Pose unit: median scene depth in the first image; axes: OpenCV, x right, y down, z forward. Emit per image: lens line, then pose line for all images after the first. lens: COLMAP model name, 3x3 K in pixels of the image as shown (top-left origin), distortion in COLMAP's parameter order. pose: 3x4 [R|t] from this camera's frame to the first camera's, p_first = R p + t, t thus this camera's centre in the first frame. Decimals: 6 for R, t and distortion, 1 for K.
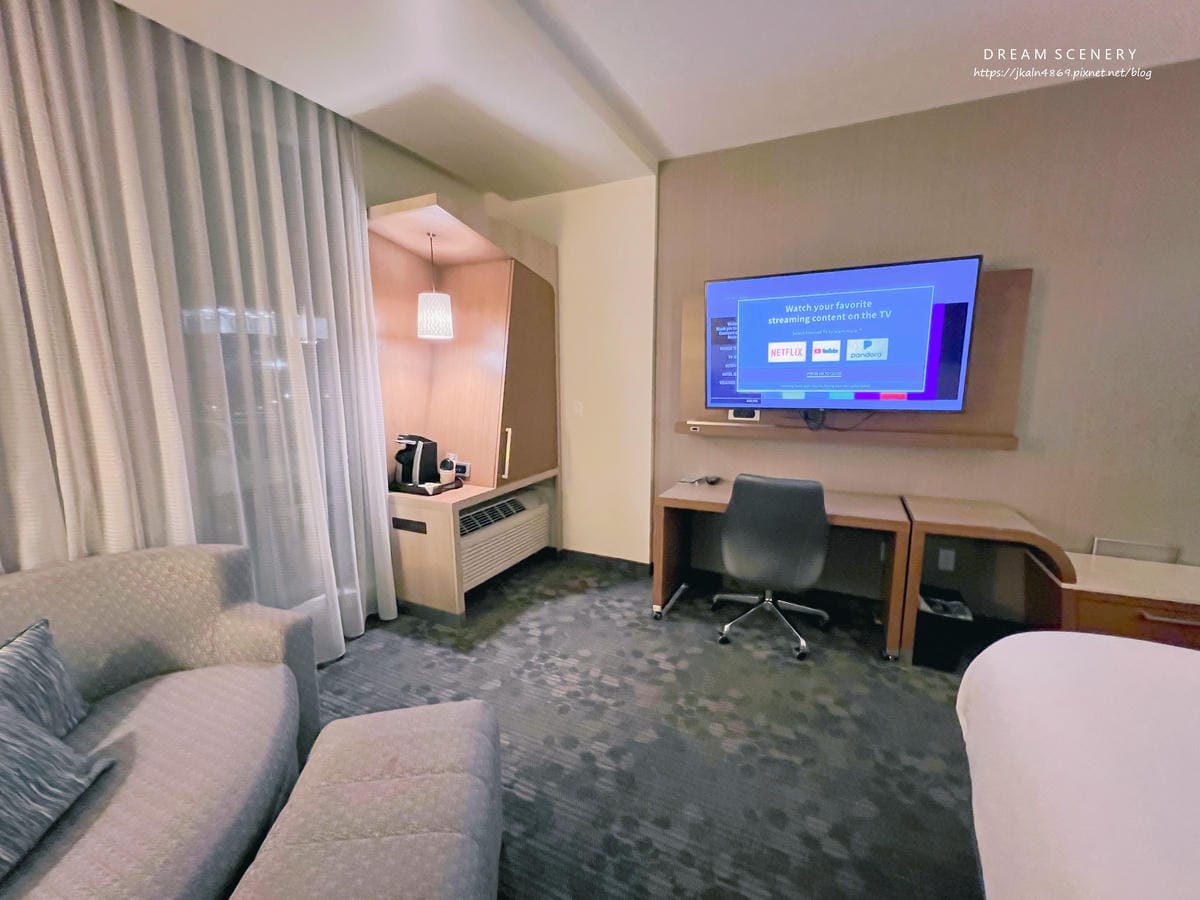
lens RADIAL K [[500.9, 0, 603.0], [0, 500.9, 452.4], [0, 0, 1]] dist [0.001249, 0.000158]
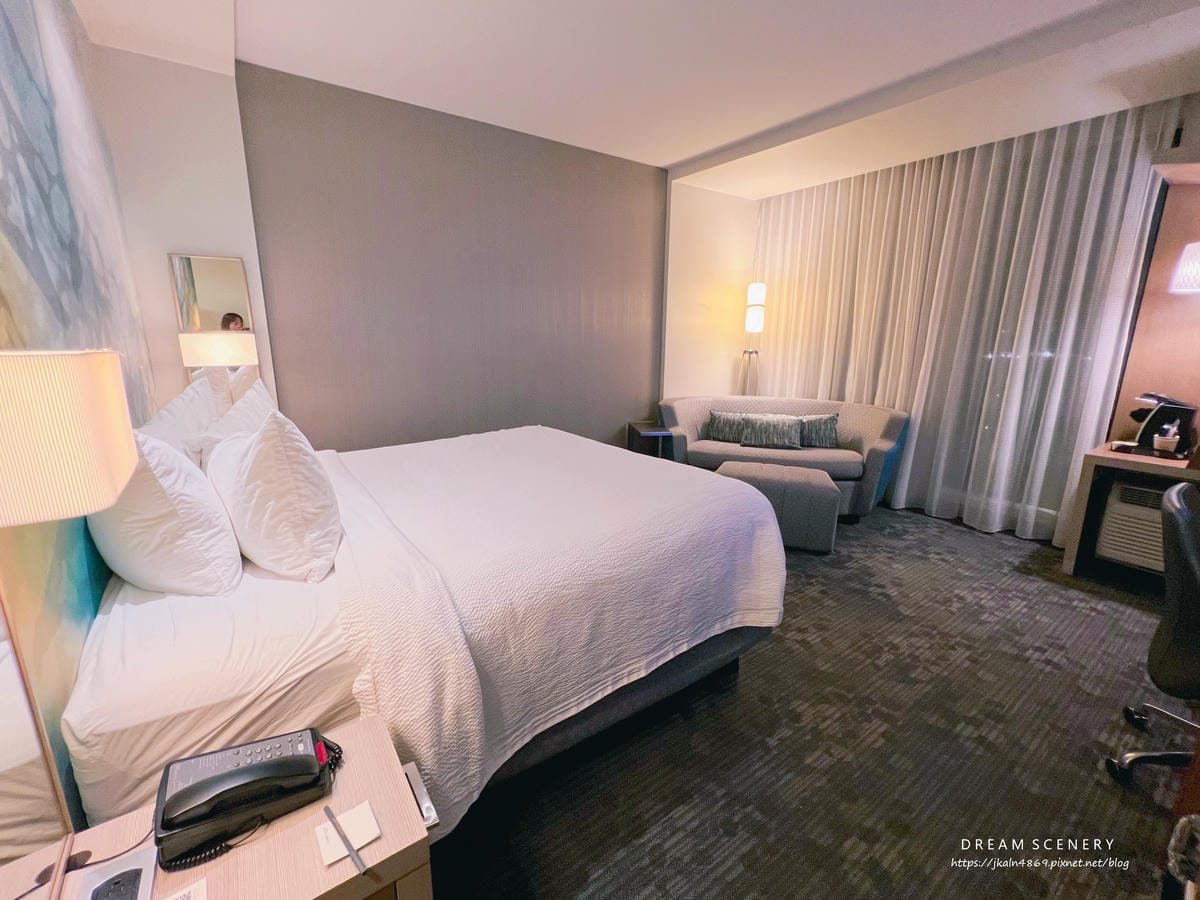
lens RADIAL K [[500.9, 0, 599.6], [0, 500.9, 448.3], [0, 0, 1]] dist [0.001249, 0.000158]
pose [[-0.475556, 0.193233, -0.858200, 1.278284], [-0.146890, 0.944436, 0.294046, -0.084013], [0.867335, 0.265897, -0.420749, 0.632614]]
